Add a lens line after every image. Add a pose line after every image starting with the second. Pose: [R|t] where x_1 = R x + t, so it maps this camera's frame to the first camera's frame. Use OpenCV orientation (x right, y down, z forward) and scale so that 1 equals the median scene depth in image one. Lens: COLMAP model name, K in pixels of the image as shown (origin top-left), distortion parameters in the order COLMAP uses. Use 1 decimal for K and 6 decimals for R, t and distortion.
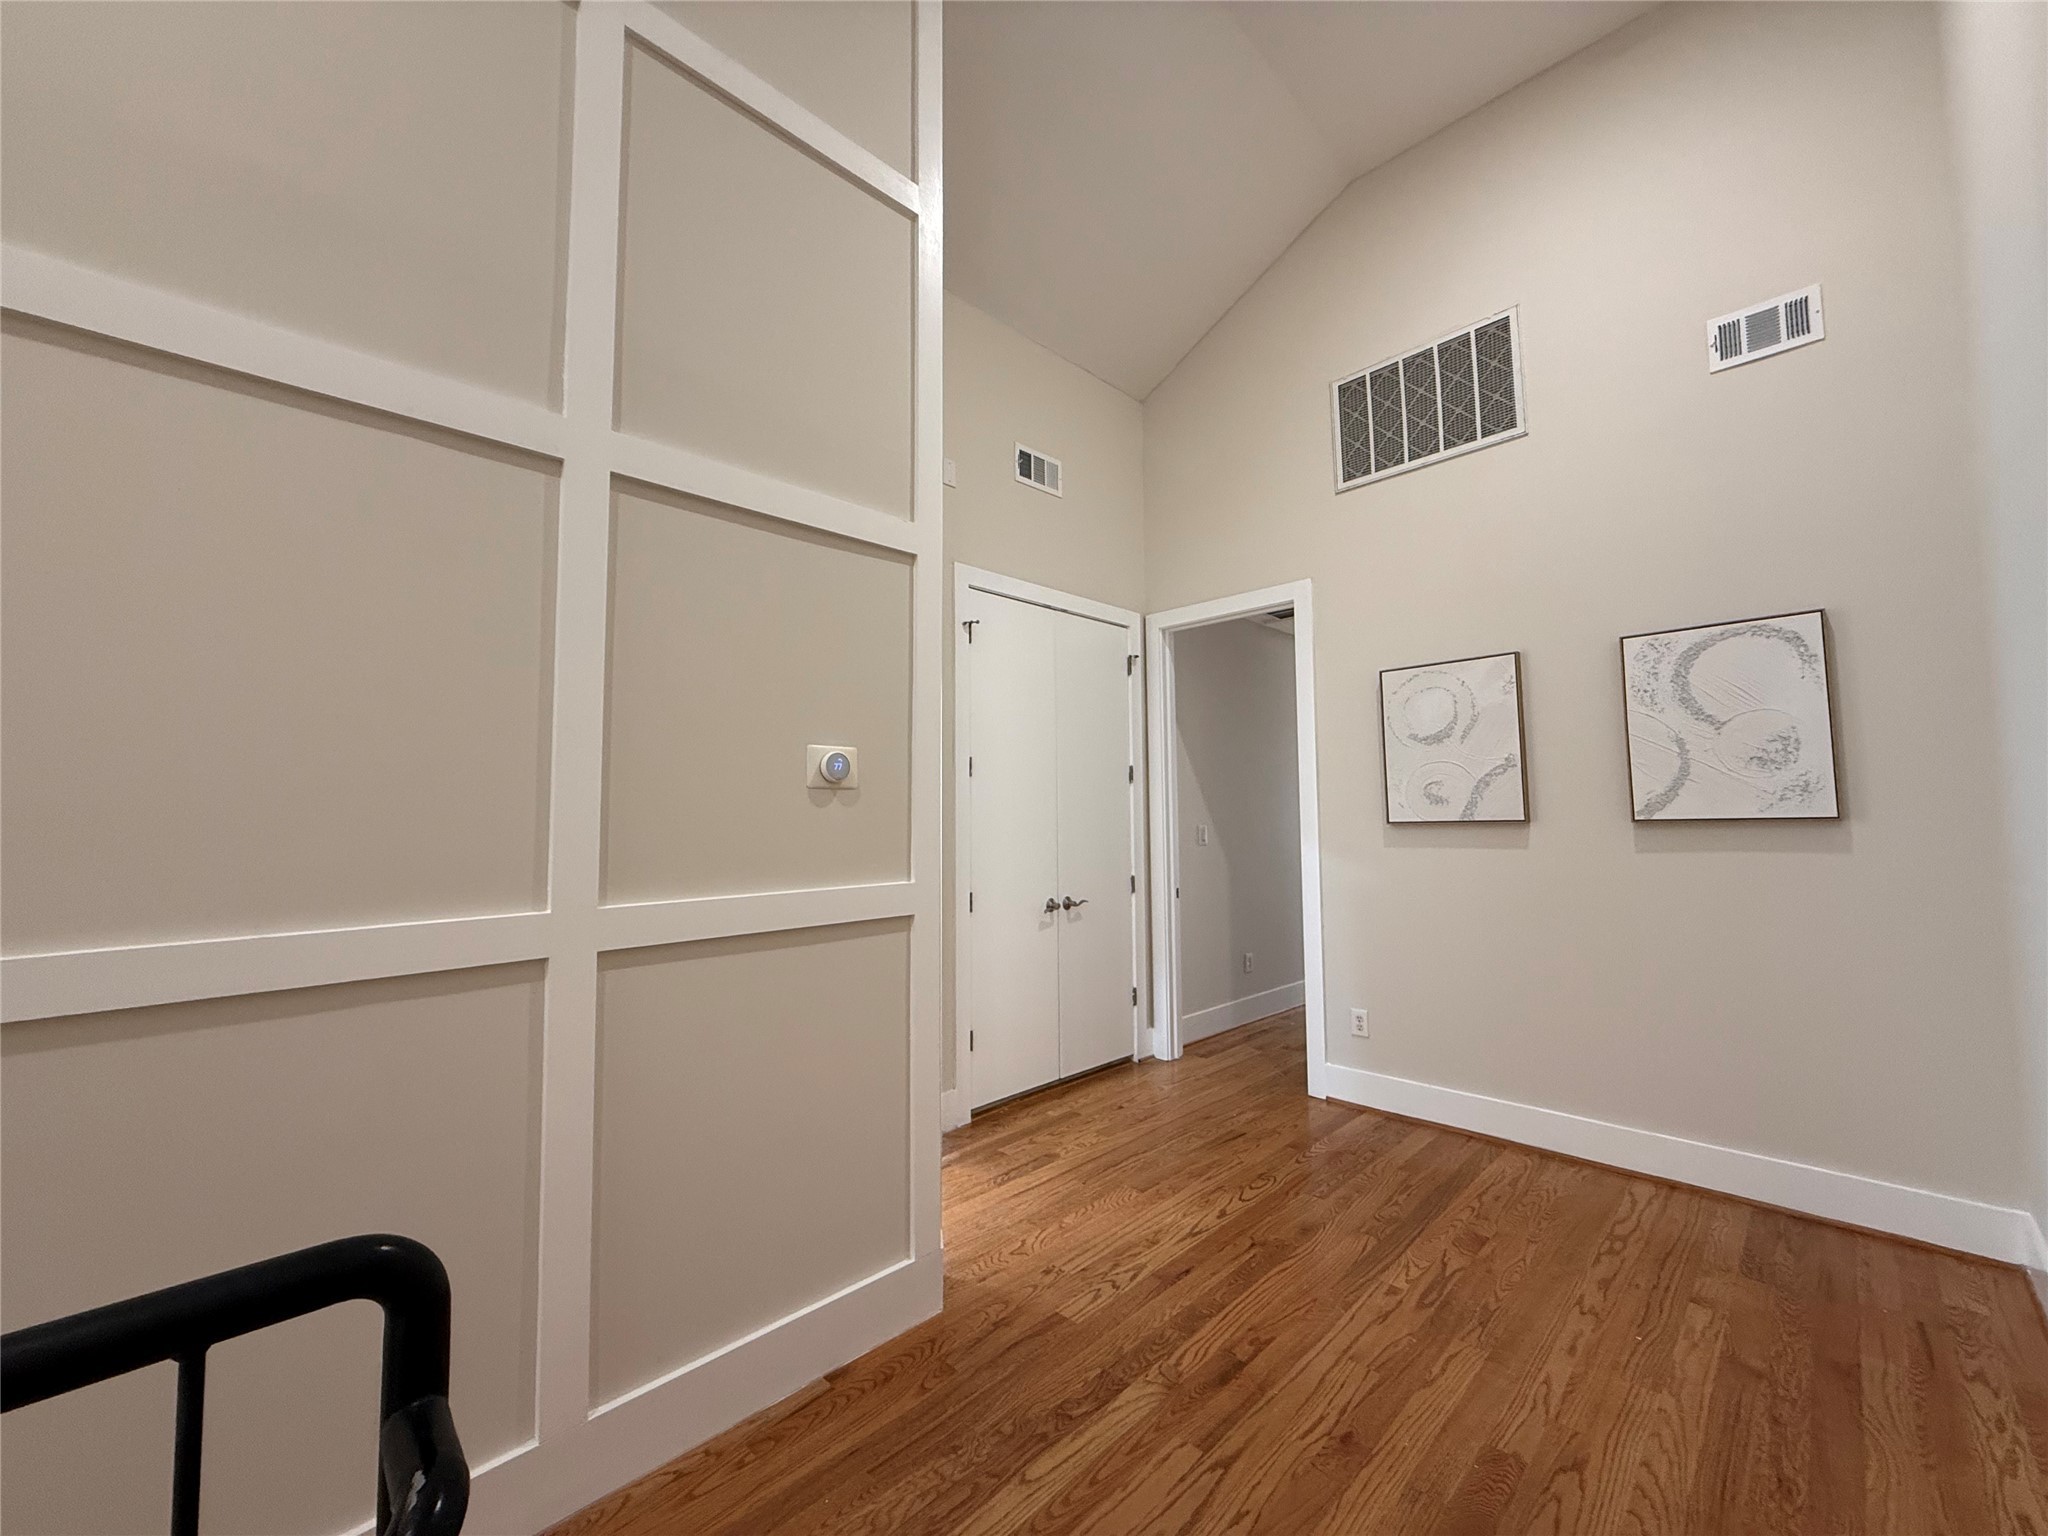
lens RADIAL K [[812.3, 0, 1025.2], [0, 812.3, 770.5], [0, 0, 1]] dist [-0.001246, 0.000791]
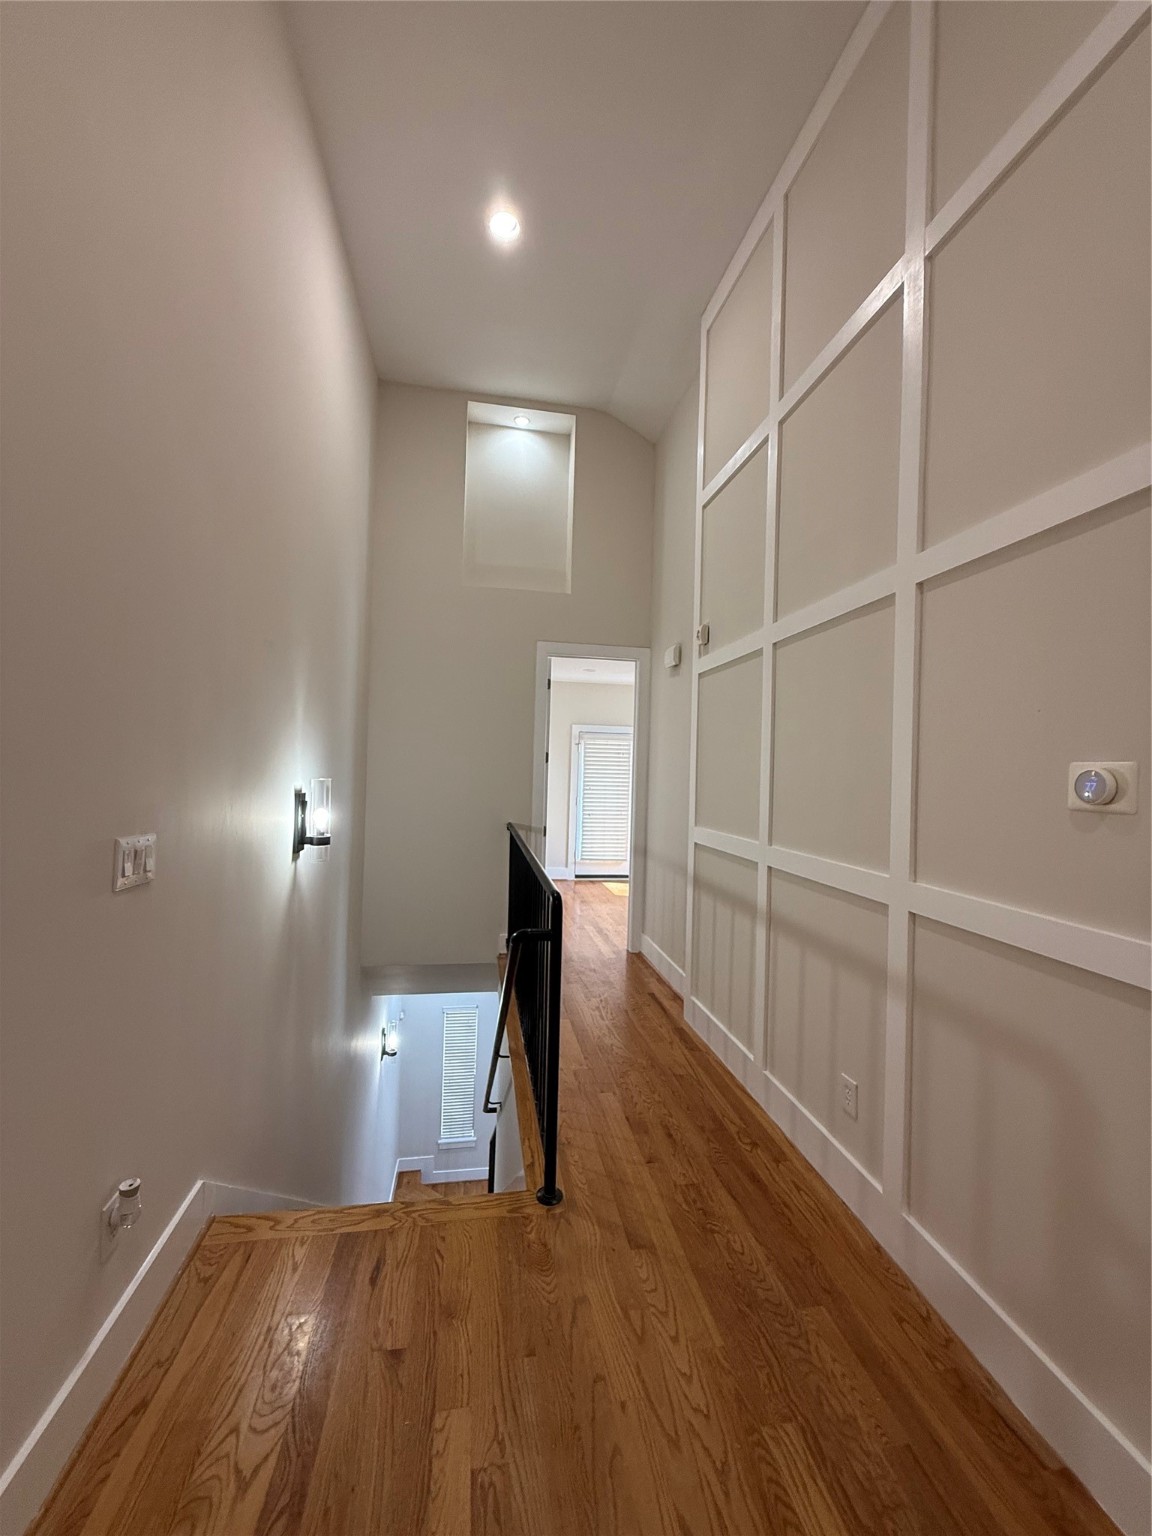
lens RADIAL K [[609.2, 0, 577.4], [0, 609.2, 760.0], [0, 0, 1]] dist [-0.001246, 0.000791]
pose [[-0.580473, -0.025839, -0.813870, 0.721179], [0.018810, 0.998804, -0.045126, -0.015931], [0.814062, -0.041504, -0.579293, 1.113688]]
